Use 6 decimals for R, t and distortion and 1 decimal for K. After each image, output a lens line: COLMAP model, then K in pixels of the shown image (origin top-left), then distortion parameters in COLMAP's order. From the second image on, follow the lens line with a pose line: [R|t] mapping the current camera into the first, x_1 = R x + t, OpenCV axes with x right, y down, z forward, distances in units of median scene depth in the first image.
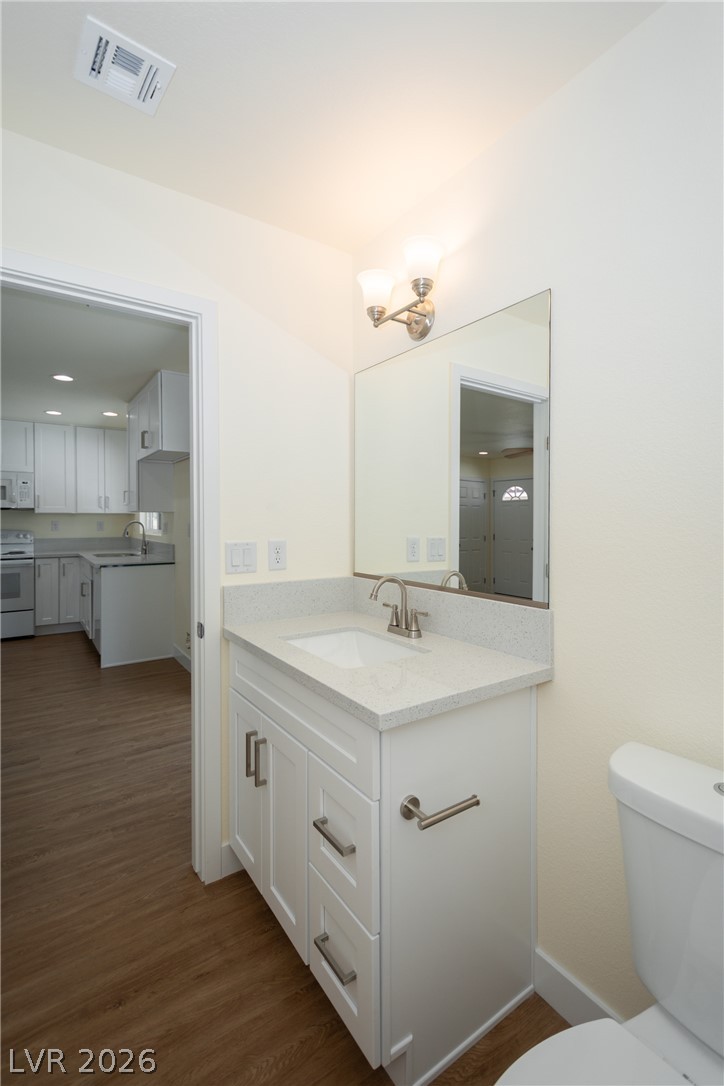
lens RADIAL K [[505.1, 0, 358.0], [0, 505.1, 524.3], [0, 0, 1]] dist [0.015463, -0.000042]
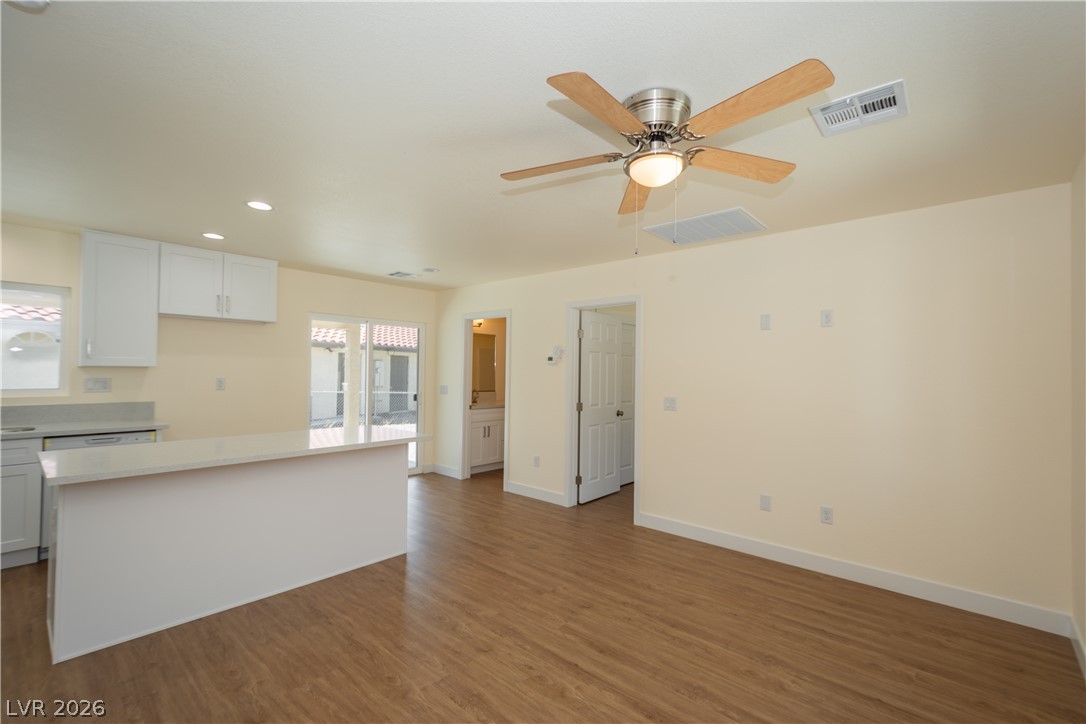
lens RADIAL K [[473.8, 0, 553.2], [0, 473.8, 365.2], [0, 0, 1]] dist [0.008070, -0.001154]
pose [[-0.256918, 0.010237, 0.966379, -1.164226], [-0.003456, 0.999928, -0.011511, -0.017105], [-0.966427, -0.006297, -0.256864, 0.413589]]
